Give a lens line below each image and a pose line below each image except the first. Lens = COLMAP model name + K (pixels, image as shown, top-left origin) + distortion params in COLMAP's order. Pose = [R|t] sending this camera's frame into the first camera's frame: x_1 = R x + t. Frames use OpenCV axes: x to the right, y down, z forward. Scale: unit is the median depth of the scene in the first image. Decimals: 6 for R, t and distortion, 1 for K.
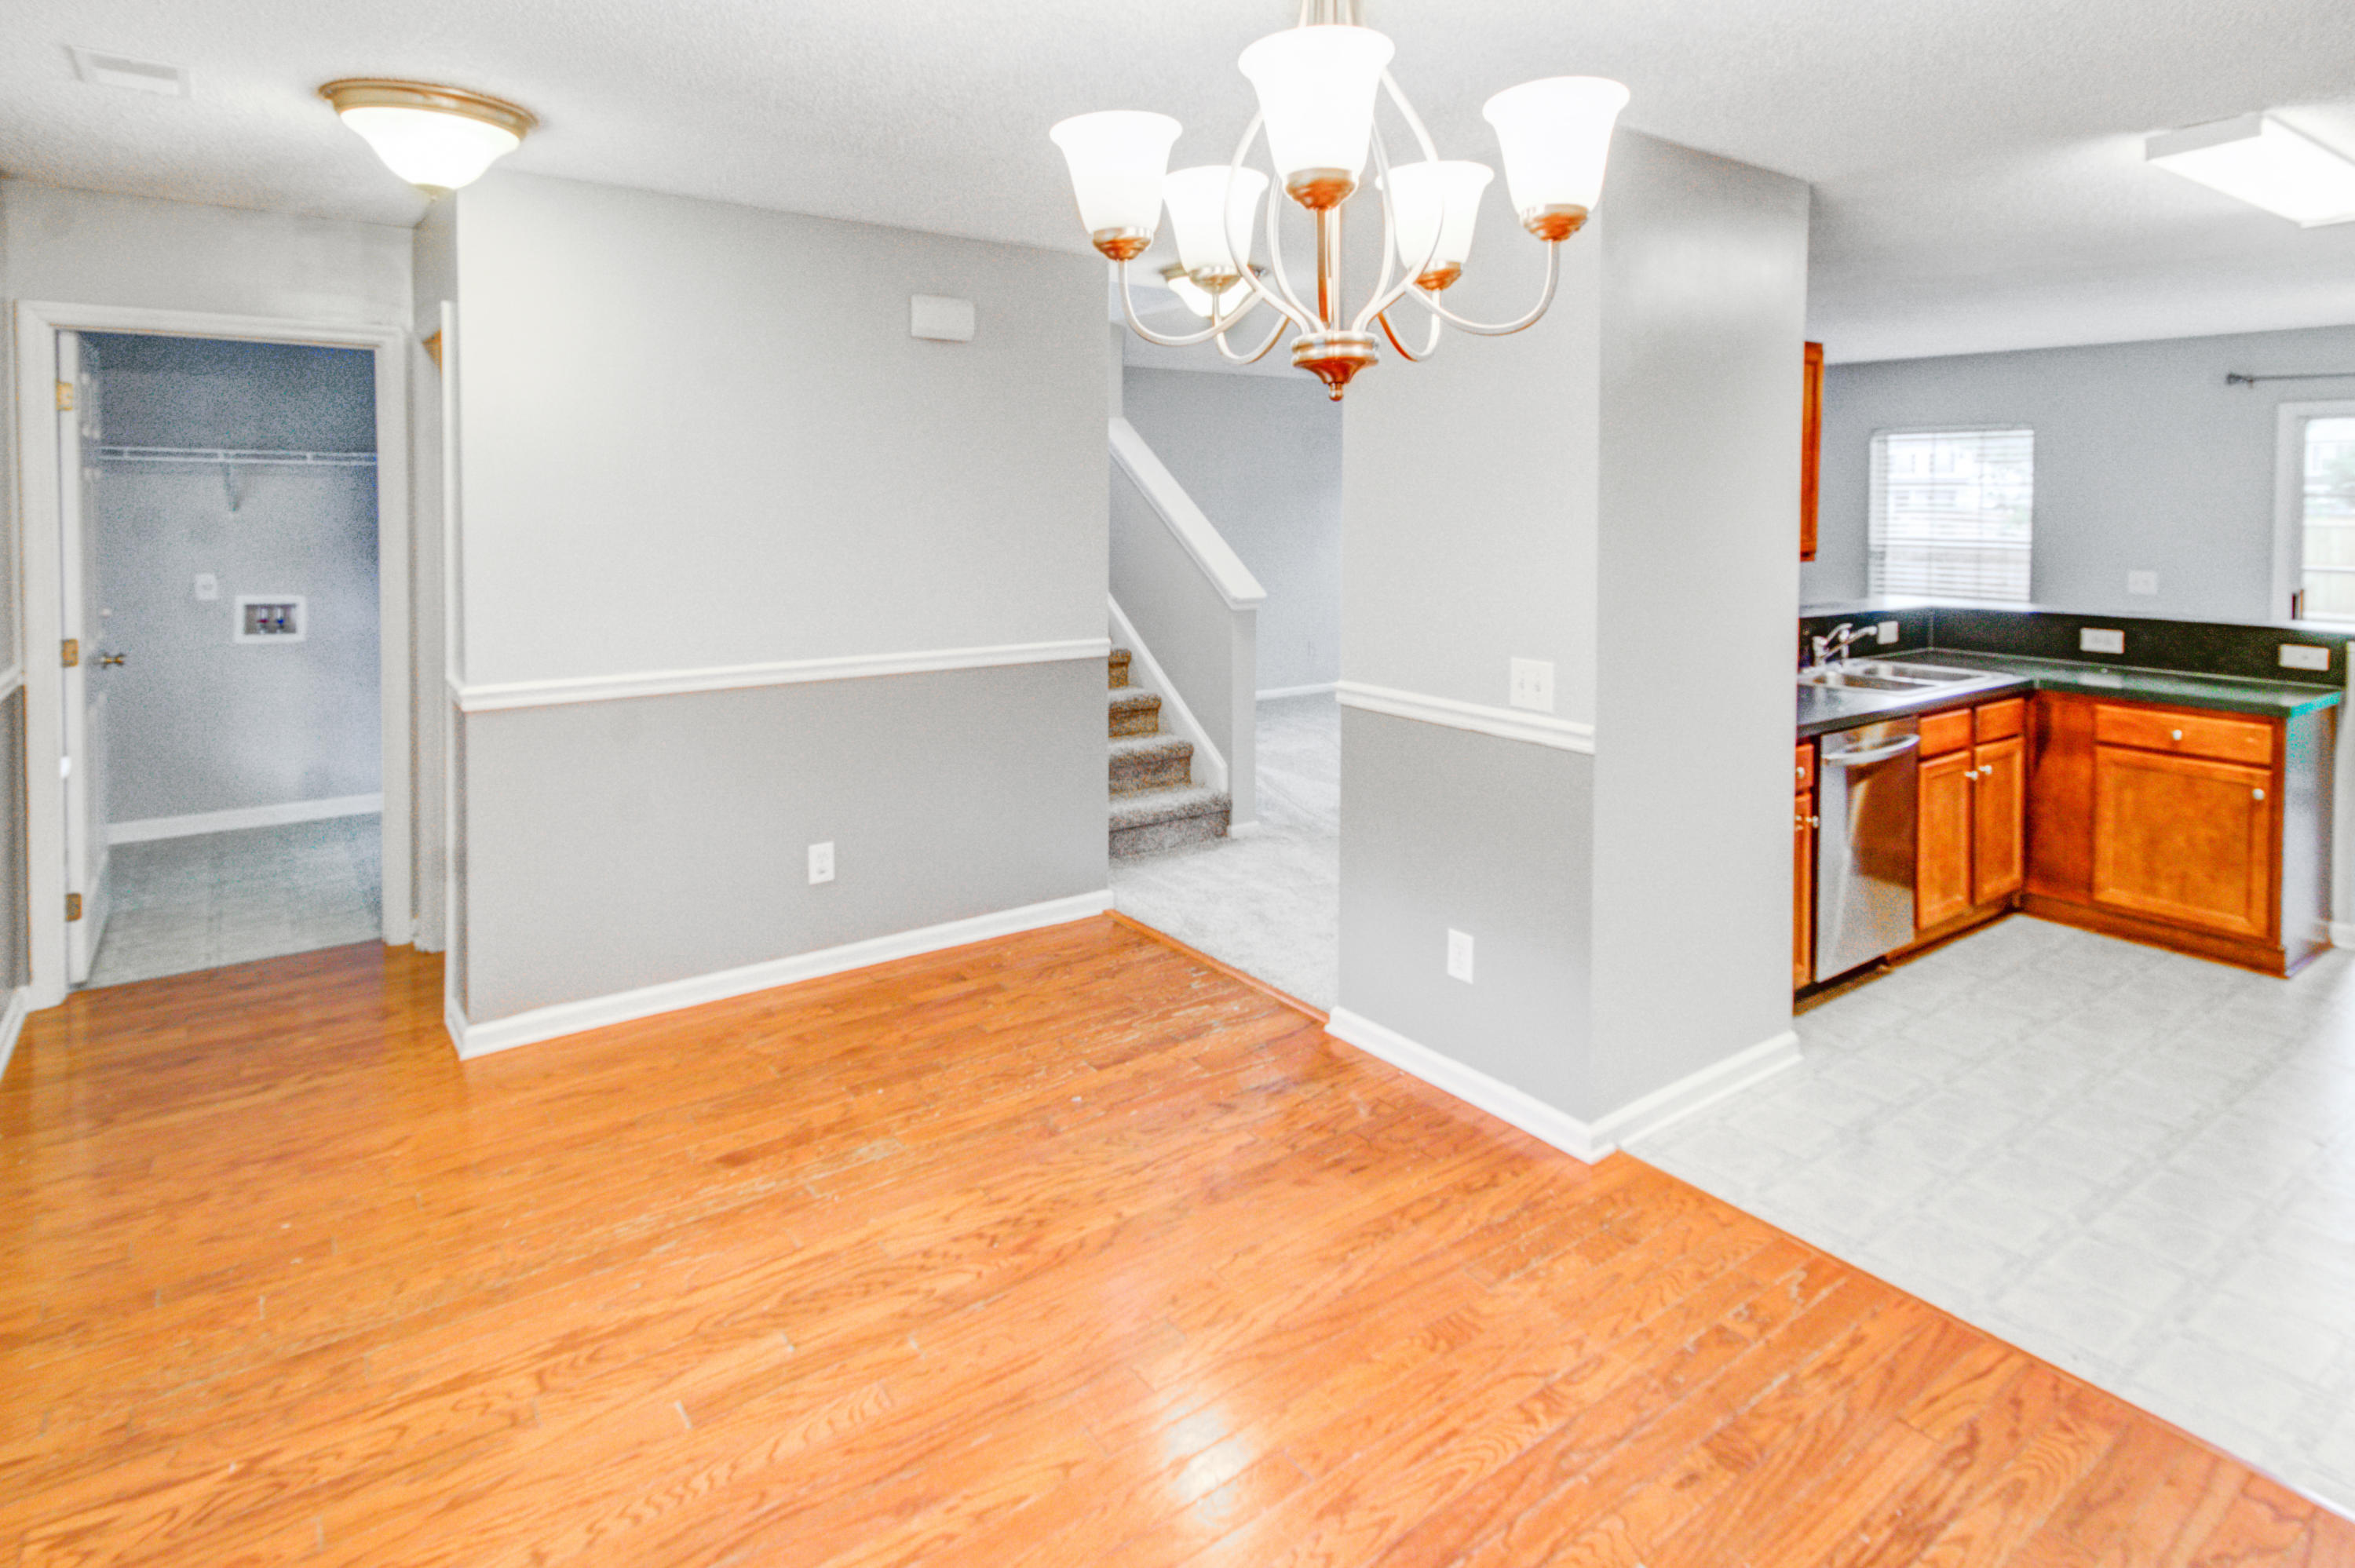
lens RADIAL K [[1189.0, 0, 1155.7], [0, 1189.0, 540.4], [0, 0, 1]] dist [0.018705, -0.004979]
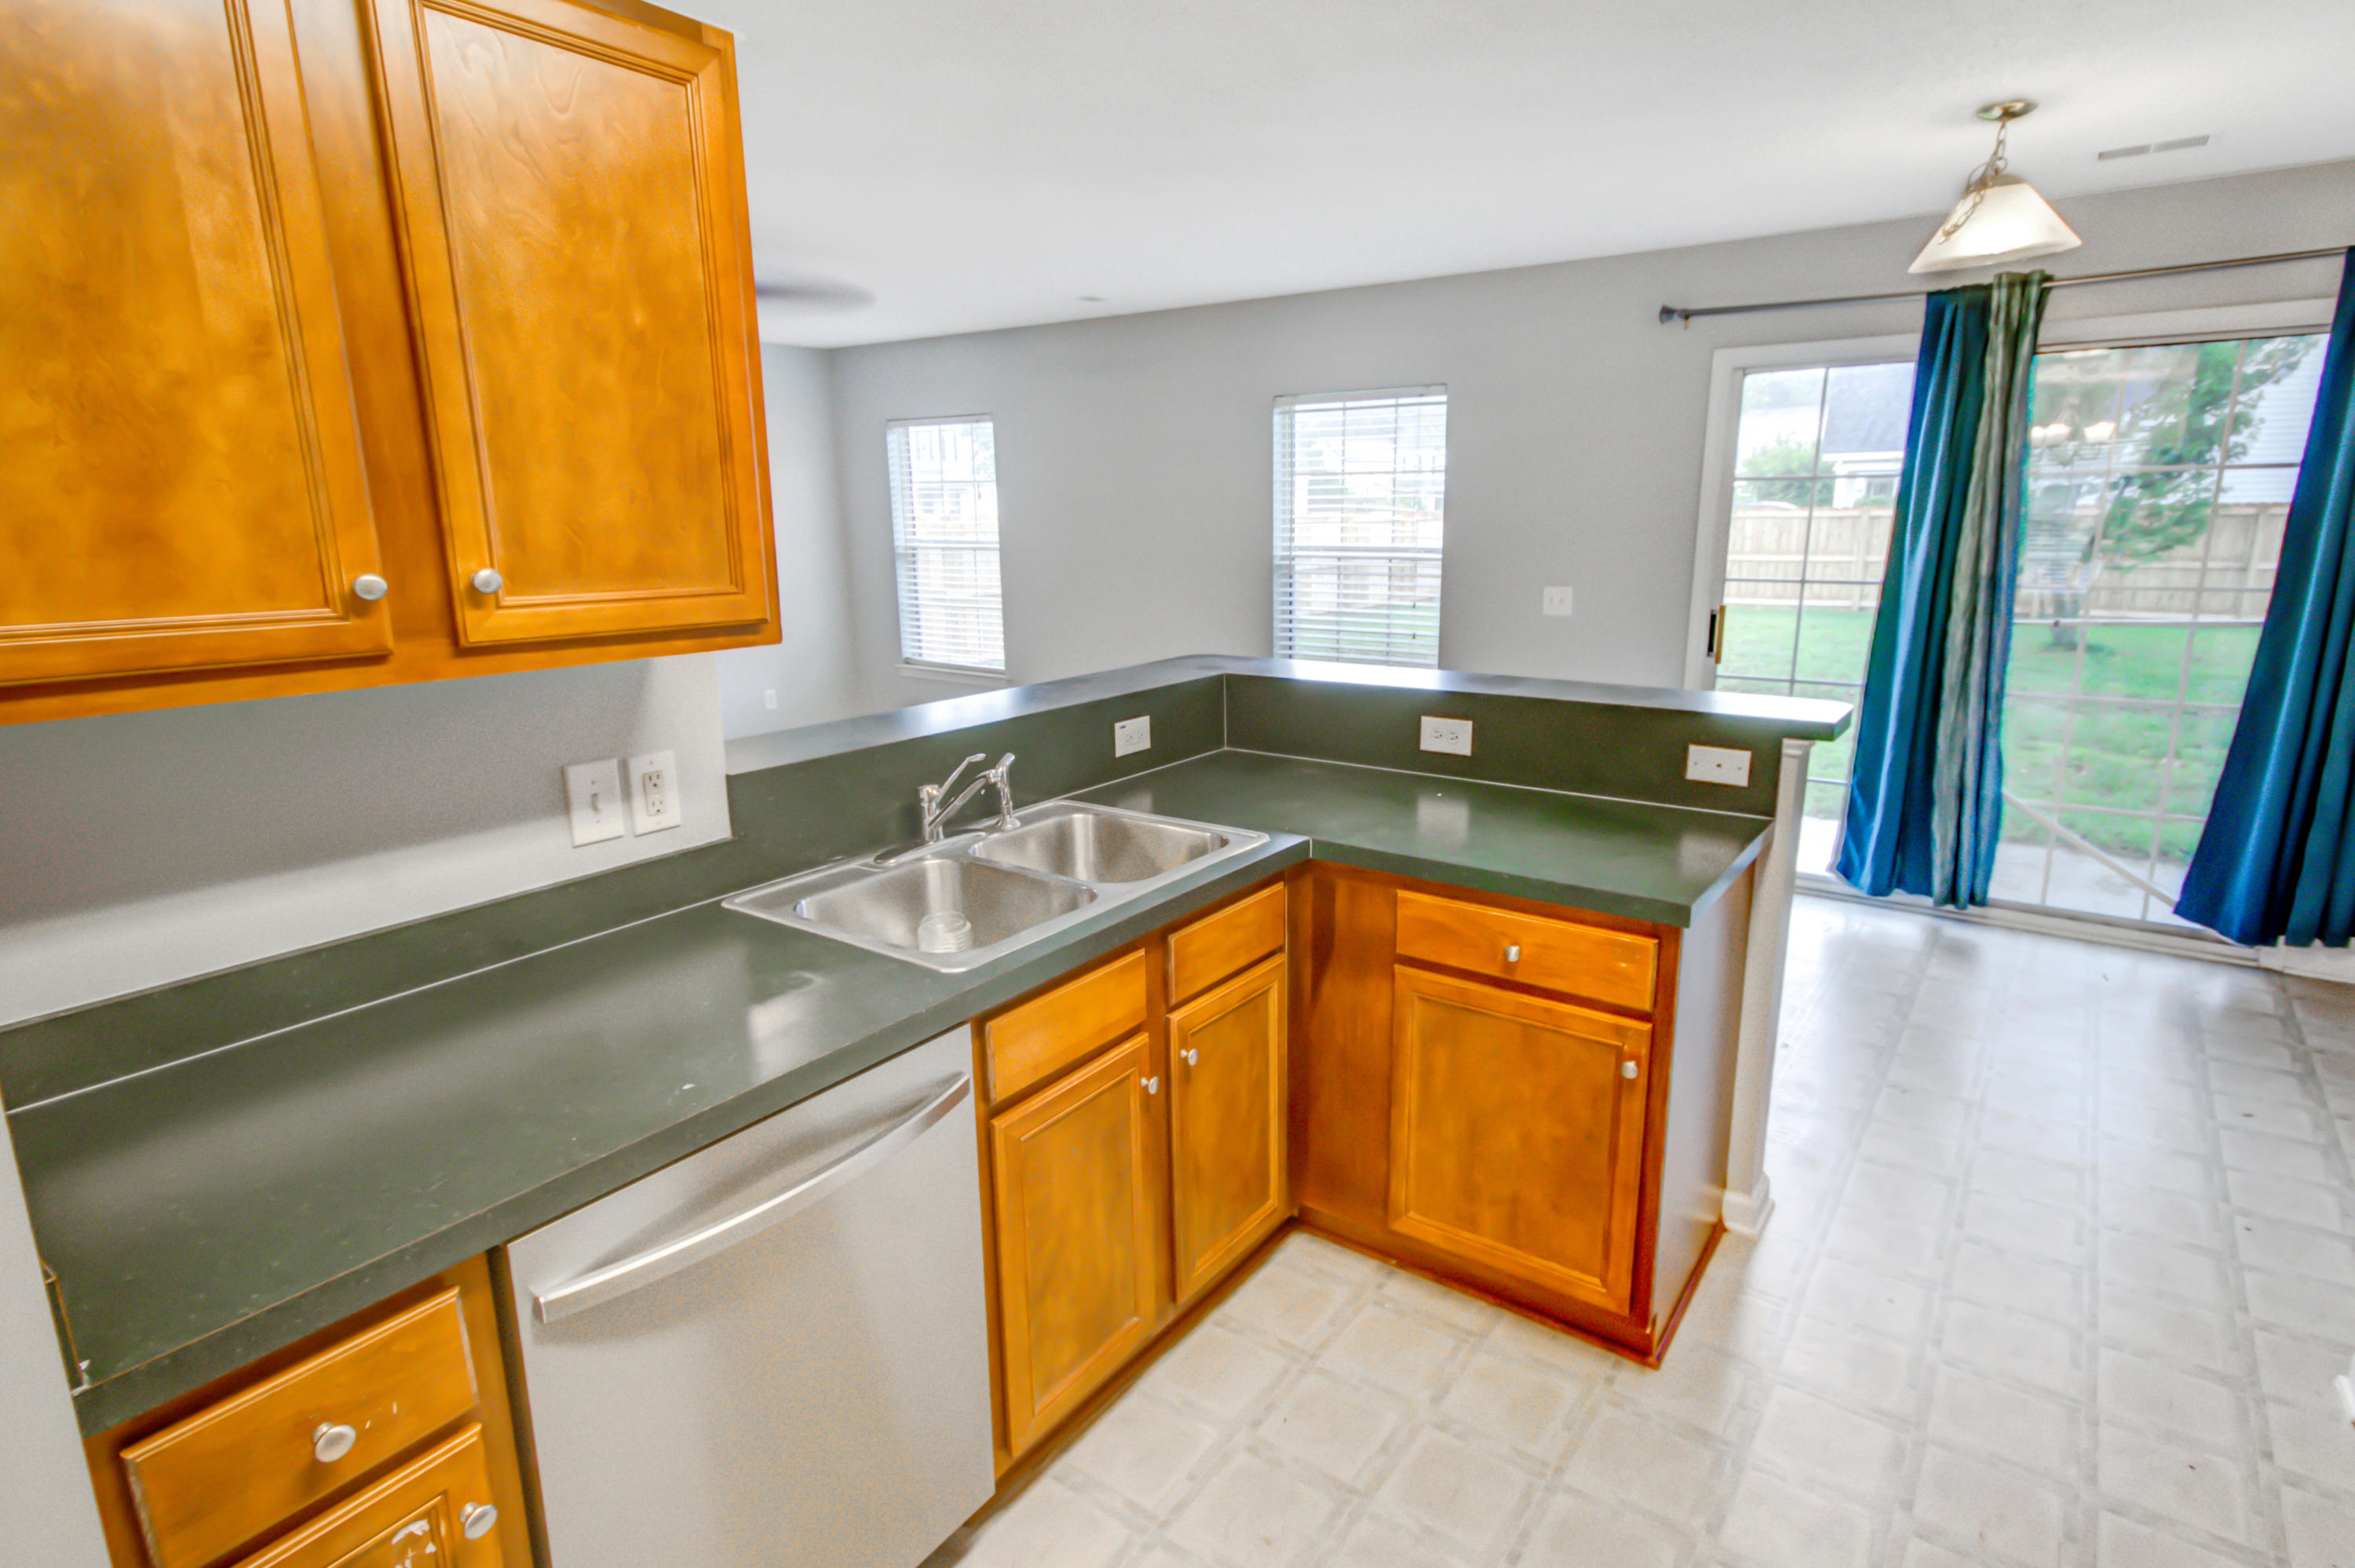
lens RADIAL K [[1189.0, 0, 1170.7], [0, 1189.0, 784.5], [0, 0, 1]] dist [0.018705, -0.004979]
pose [[0.944109, -0.091784, 0.316596, 0.591250], [0.028177, 0.979408, 0.199914, -0.015218], [-0.328426, -0.179820, 0.927255, 0.625145]]
